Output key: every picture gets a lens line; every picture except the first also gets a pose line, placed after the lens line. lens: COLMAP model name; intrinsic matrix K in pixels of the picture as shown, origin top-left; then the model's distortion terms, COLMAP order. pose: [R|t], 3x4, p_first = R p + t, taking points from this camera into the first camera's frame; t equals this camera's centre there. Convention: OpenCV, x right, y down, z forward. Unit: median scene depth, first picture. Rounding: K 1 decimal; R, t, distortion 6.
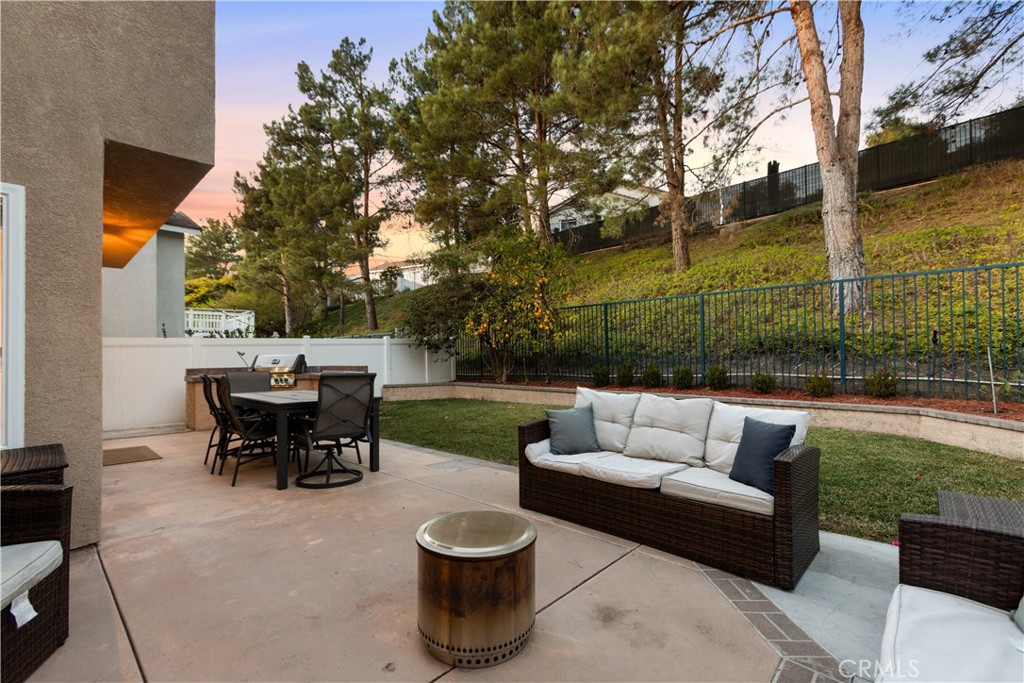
lens RADIAL K [[459.1, 0, 512.0], [0, 459.1, 341.5], [0, 0, 1]] dist [-0.000257, -0.000009]
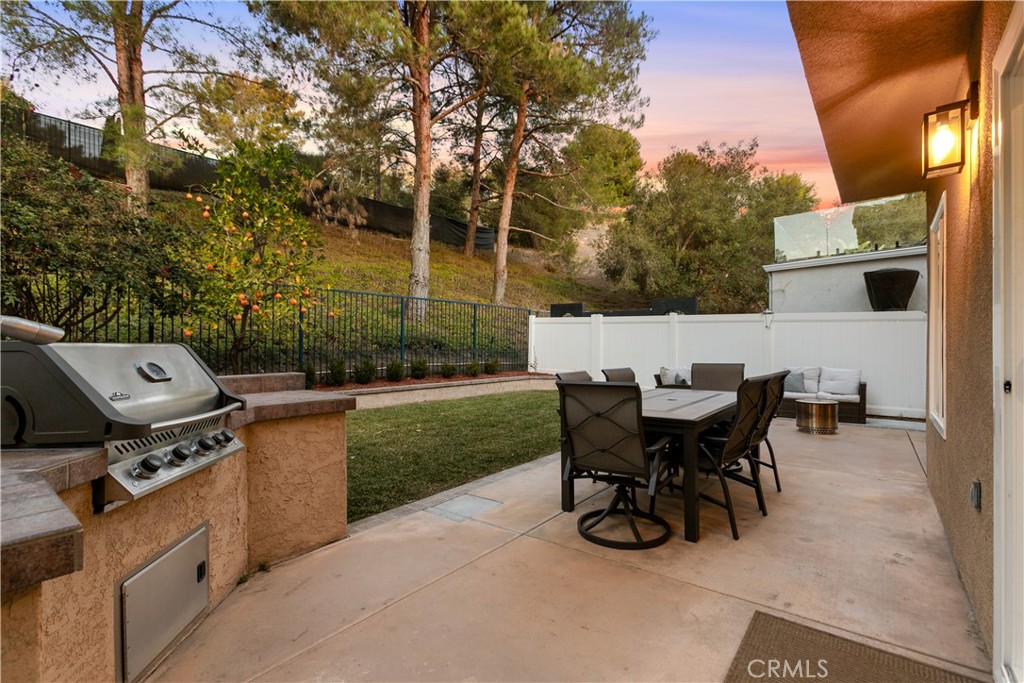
lens RADIAL K [[459.1, 0, 512.0], [0, 459.1, 341.5], [0, 0, 1]] dist [-0.000257, -0.000009]
pose [[-0.074687, 0.017046, 0.997061, -0.833166], [-0.016302, 0.999699, -0.018312, 0.028156], [-0.997074, -0.017621, -0.074387, 0.900992]]
